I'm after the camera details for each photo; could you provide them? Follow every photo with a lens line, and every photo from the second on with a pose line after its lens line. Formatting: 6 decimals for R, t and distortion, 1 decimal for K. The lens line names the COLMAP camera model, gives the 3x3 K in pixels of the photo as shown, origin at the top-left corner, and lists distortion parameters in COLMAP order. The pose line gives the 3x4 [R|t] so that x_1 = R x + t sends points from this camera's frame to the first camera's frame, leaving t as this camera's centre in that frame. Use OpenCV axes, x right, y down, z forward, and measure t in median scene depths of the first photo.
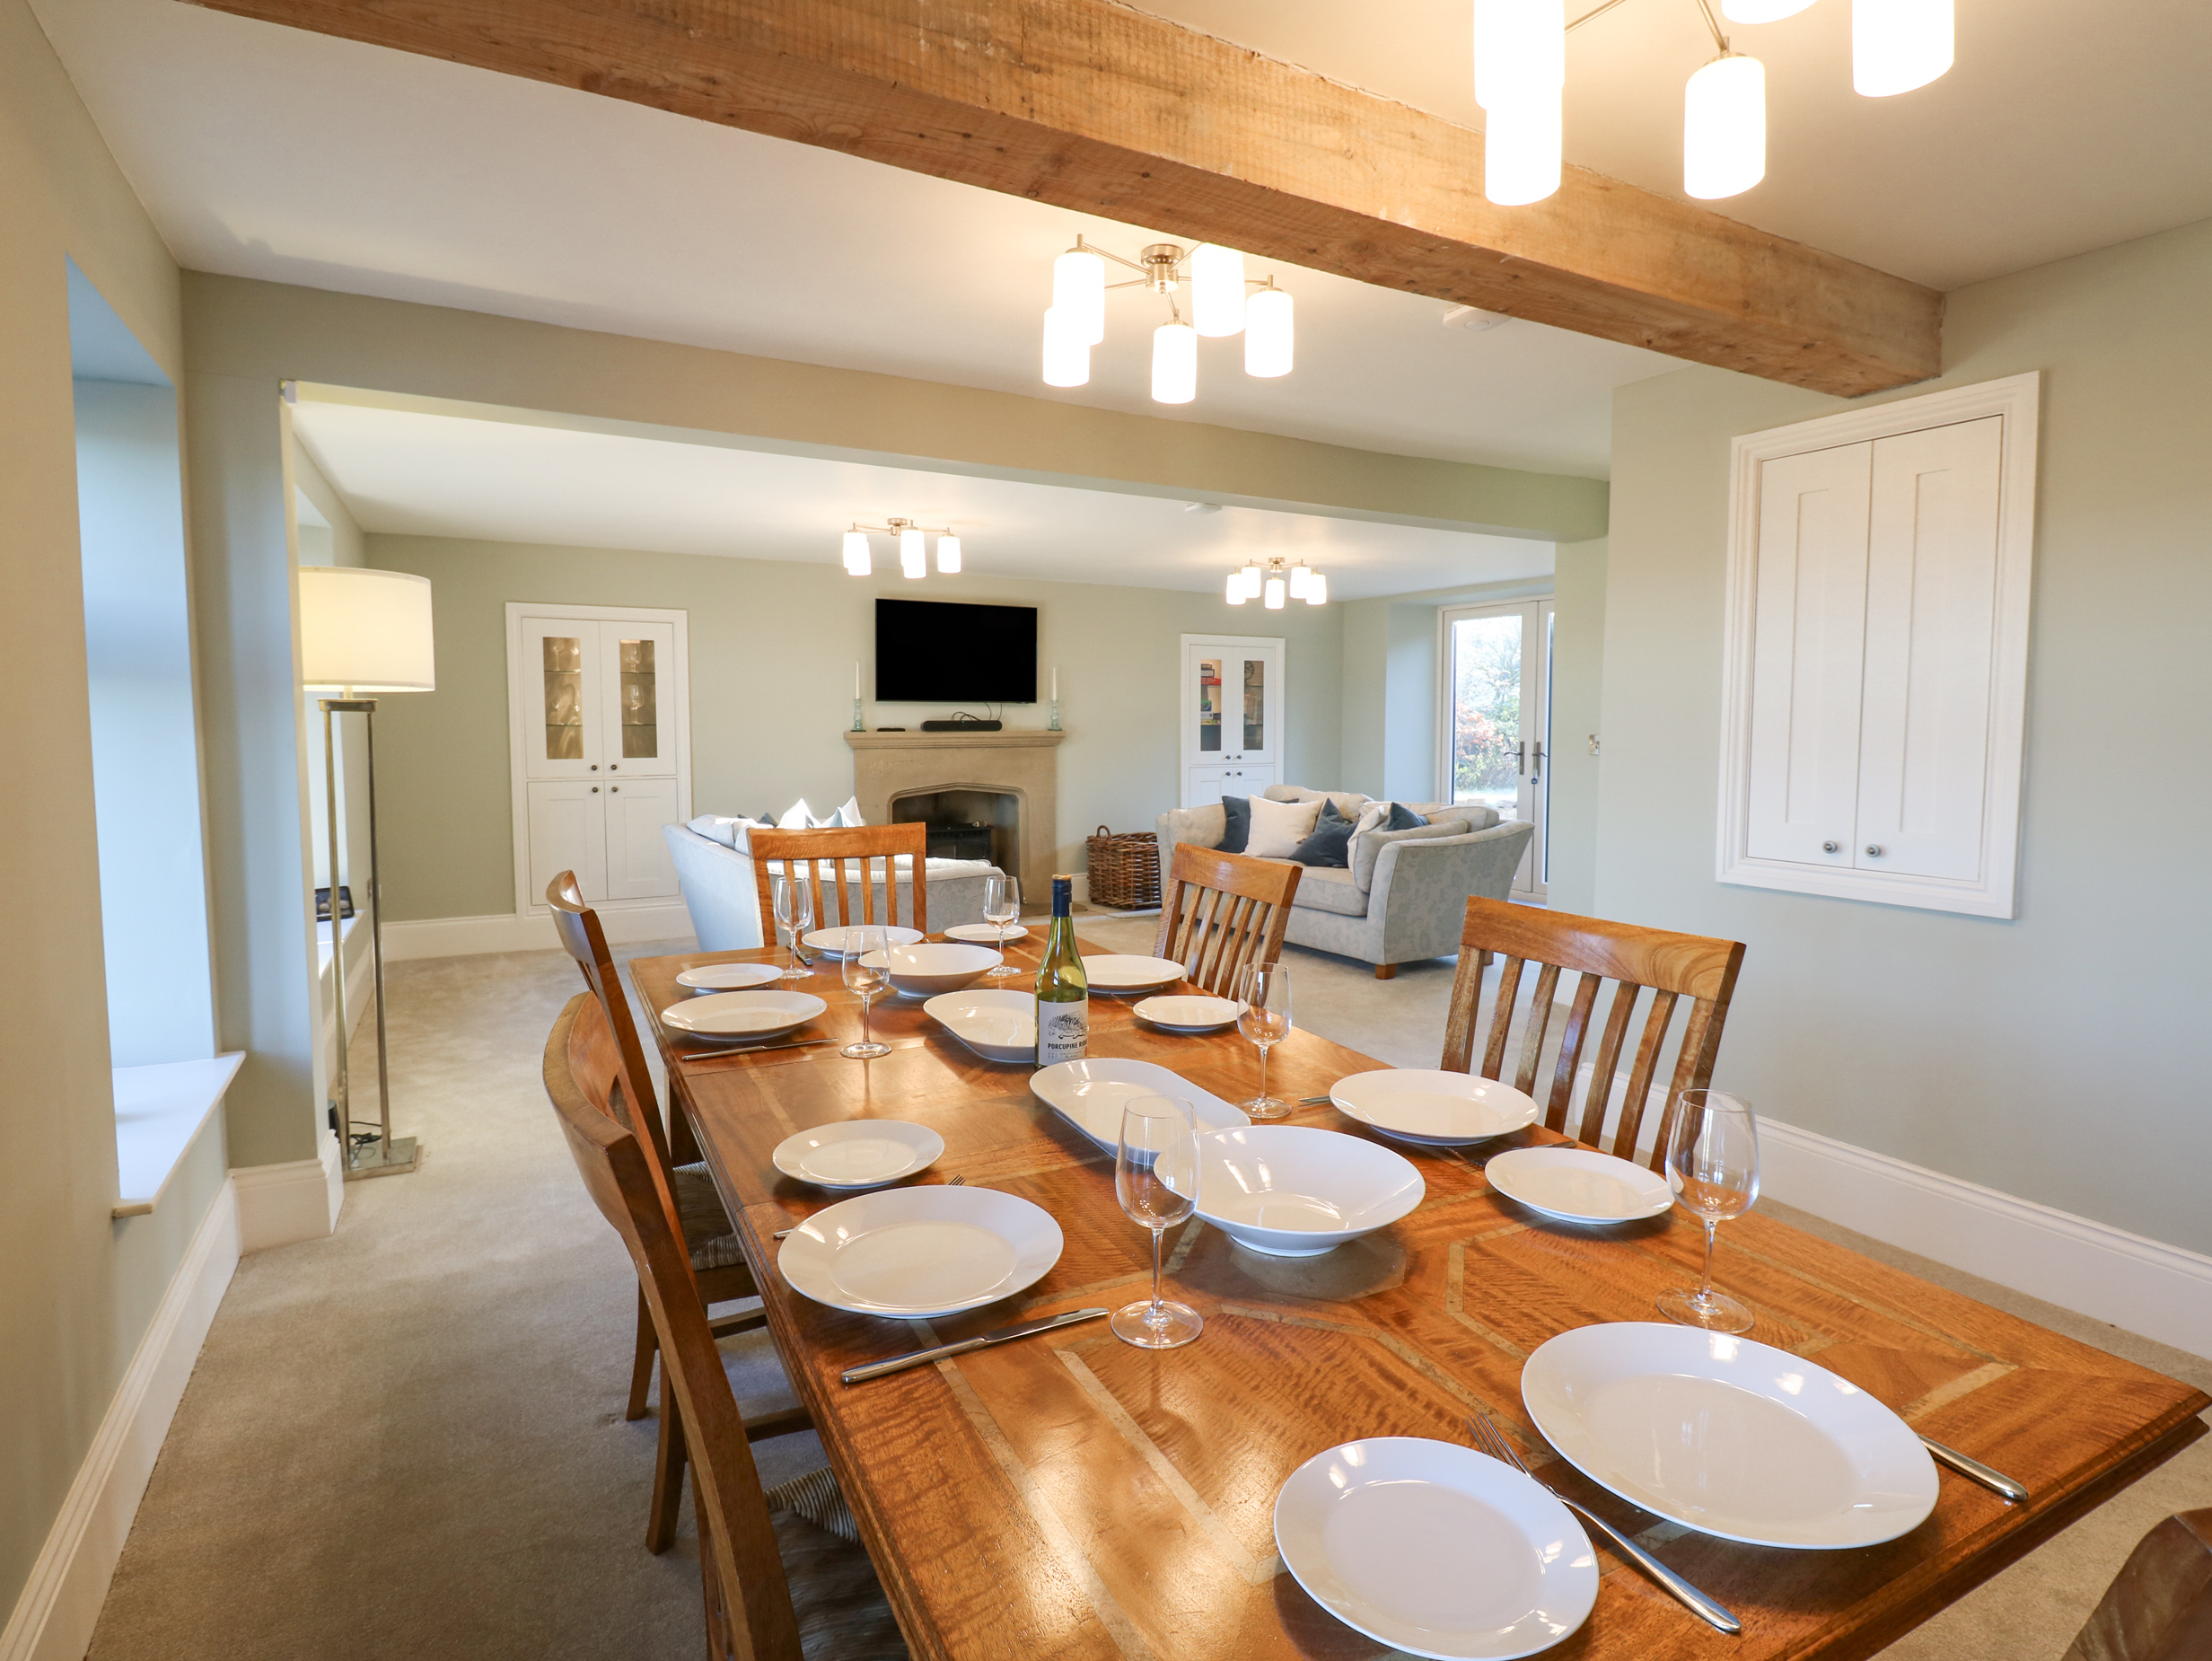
lens RADIAL K [[1184.8, 0, 1102.0], [0, 1184.8, 823.9], [0, 0, 1]] dist [-0.000674, -0.010692]
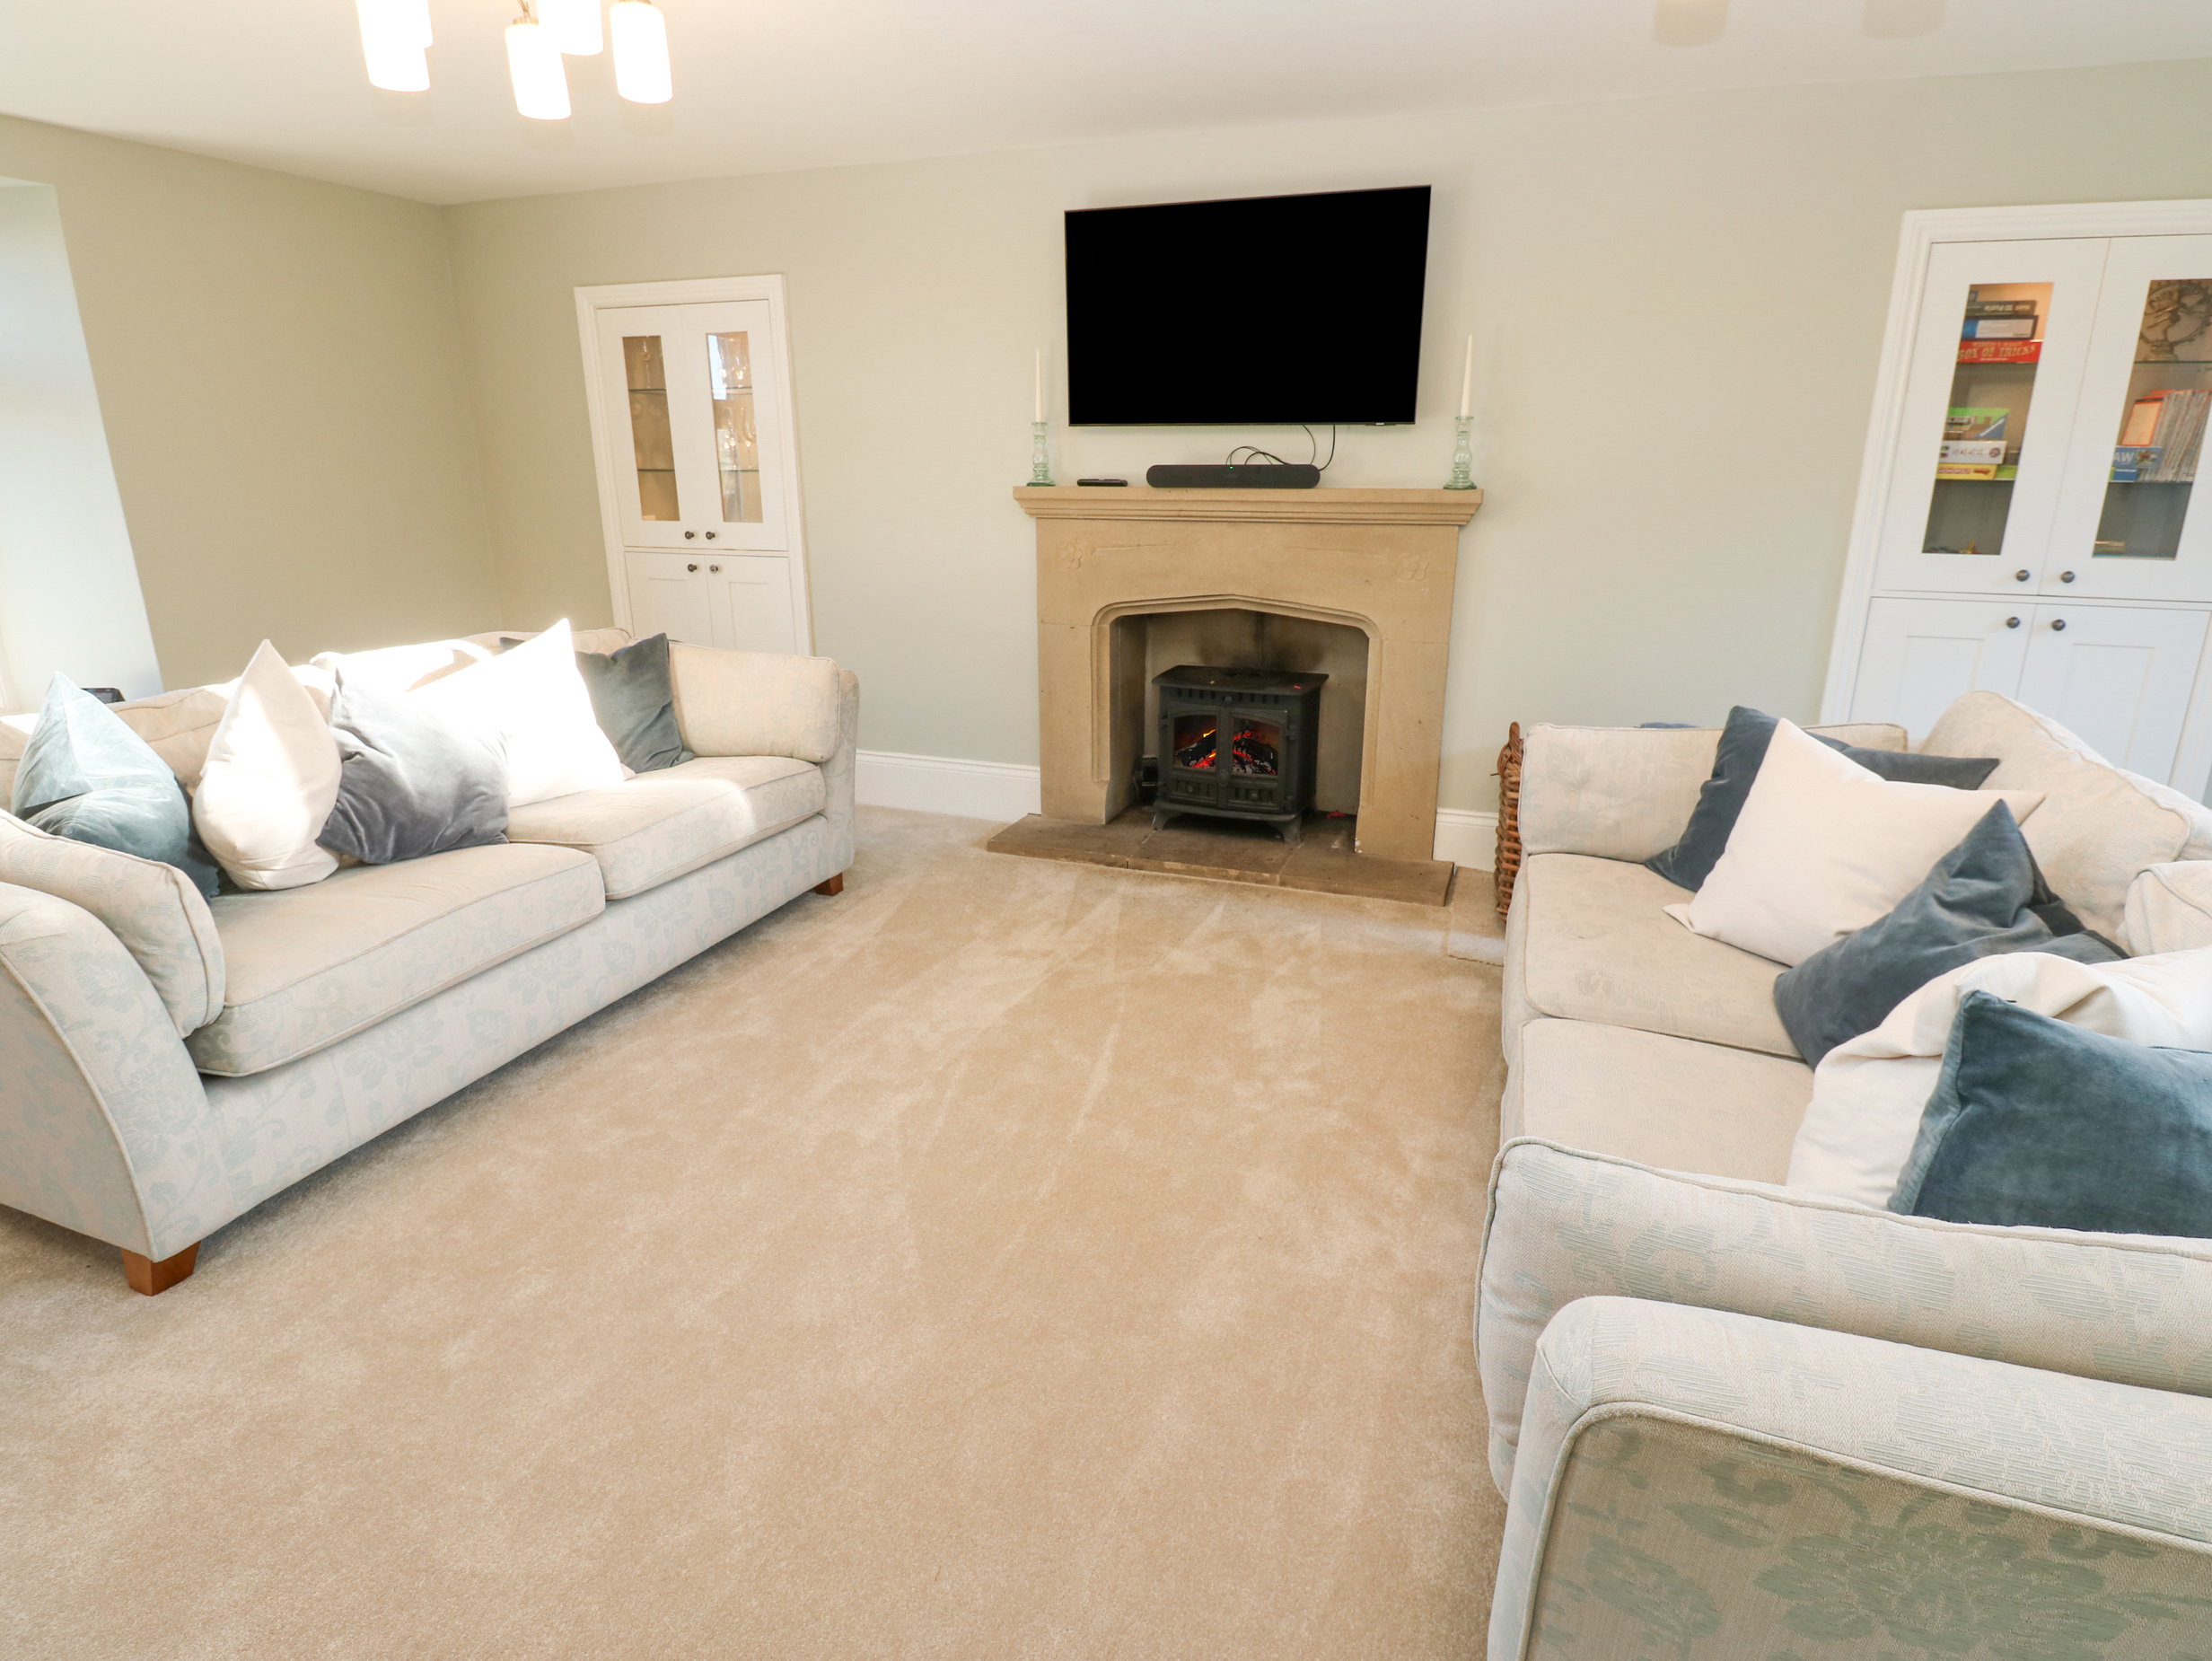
lens RADIAL K [[1184.8, 0, 1102.7], [0, 1184.8, 818.0], [0, 0, 1]] dist [-0.000674, -0.010692]
pose [[0.650644, 0.222198, -0.726148, 0.232517], [-0.063961, 0.968871, 0.239159, -0.060967], [0.756684, -0.109162, 0.644603, 0.644176]]
